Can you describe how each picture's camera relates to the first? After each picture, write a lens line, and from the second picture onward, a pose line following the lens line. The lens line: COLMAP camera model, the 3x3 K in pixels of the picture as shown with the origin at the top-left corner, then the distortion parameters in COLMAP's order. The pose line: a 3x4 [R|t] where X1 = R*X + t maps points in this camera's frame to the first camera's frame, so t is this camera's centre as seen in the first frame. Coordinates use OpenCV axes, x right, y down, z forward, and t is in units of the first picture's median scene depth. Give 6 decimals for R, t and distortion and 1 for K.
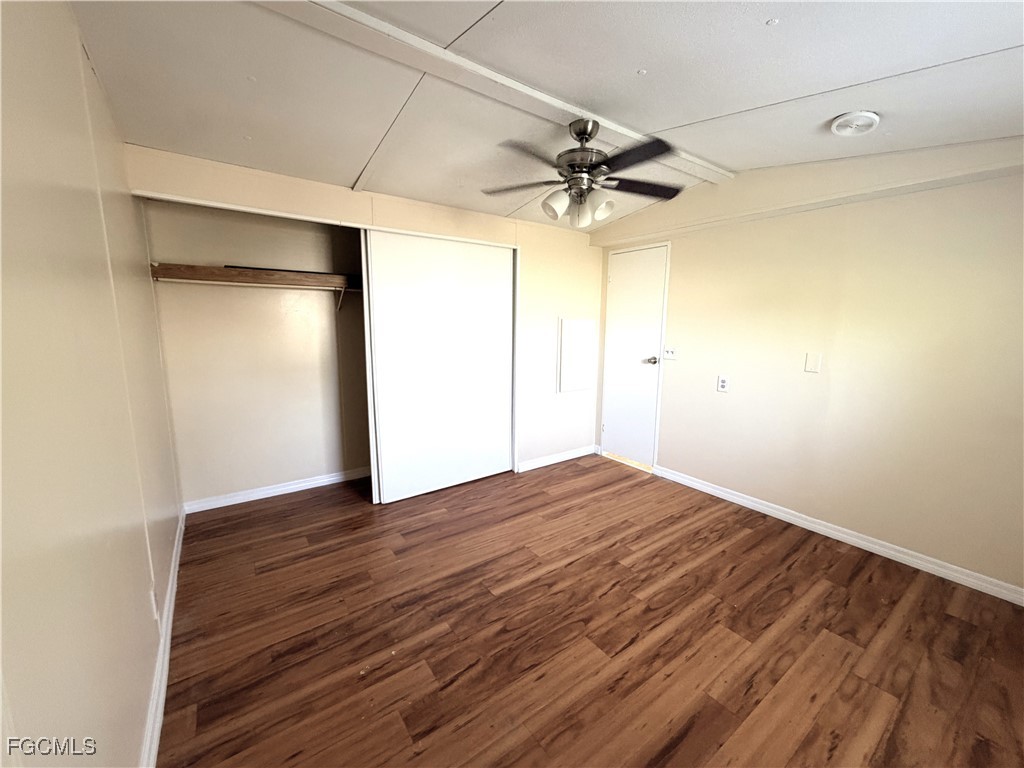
lens RADIAL K [[406.1, 0, 509.0], [0, 406.1, 384.4], [0, 0, 1]] dist [0.000621, 0.000102]
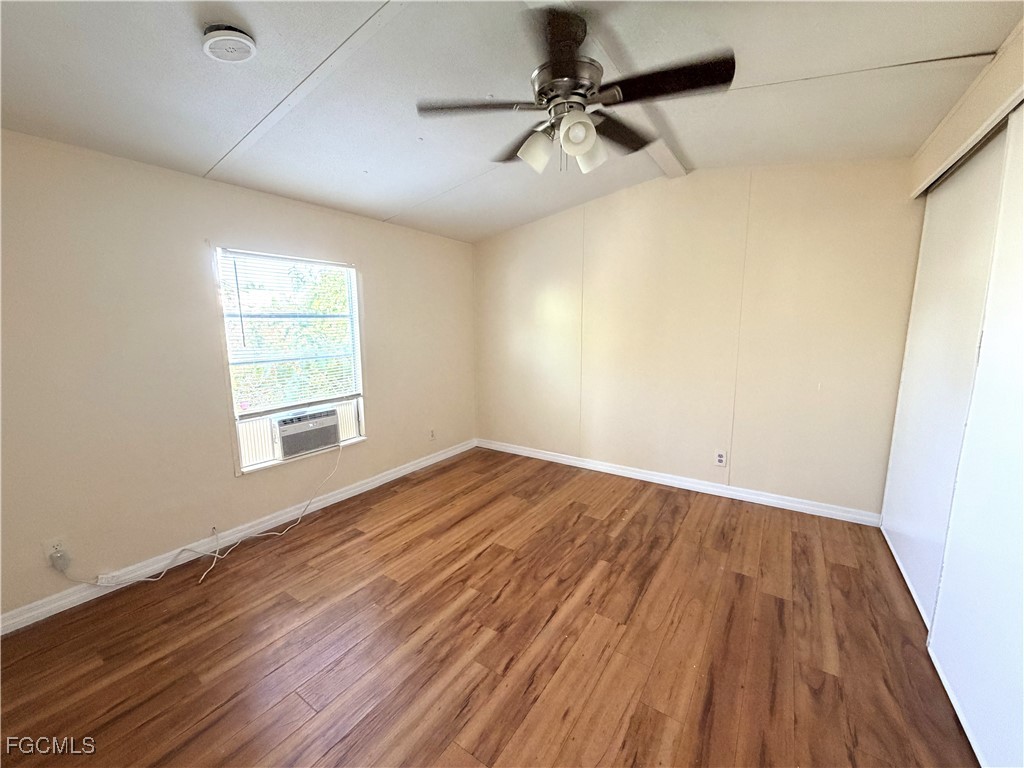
lens RADIAL K [[406.1, 0, 509.0], [0, 406.1, 384.4], [0, 0, 1]] dist [0.000621, 0.000102]
pose [[-0.937562, 0.048214, -0.344459, 0.538980], [-0.056117, 0.956403, 0.286607, -0.226464], [0.343260, 0.288042, -0.893982, 1.724501]]
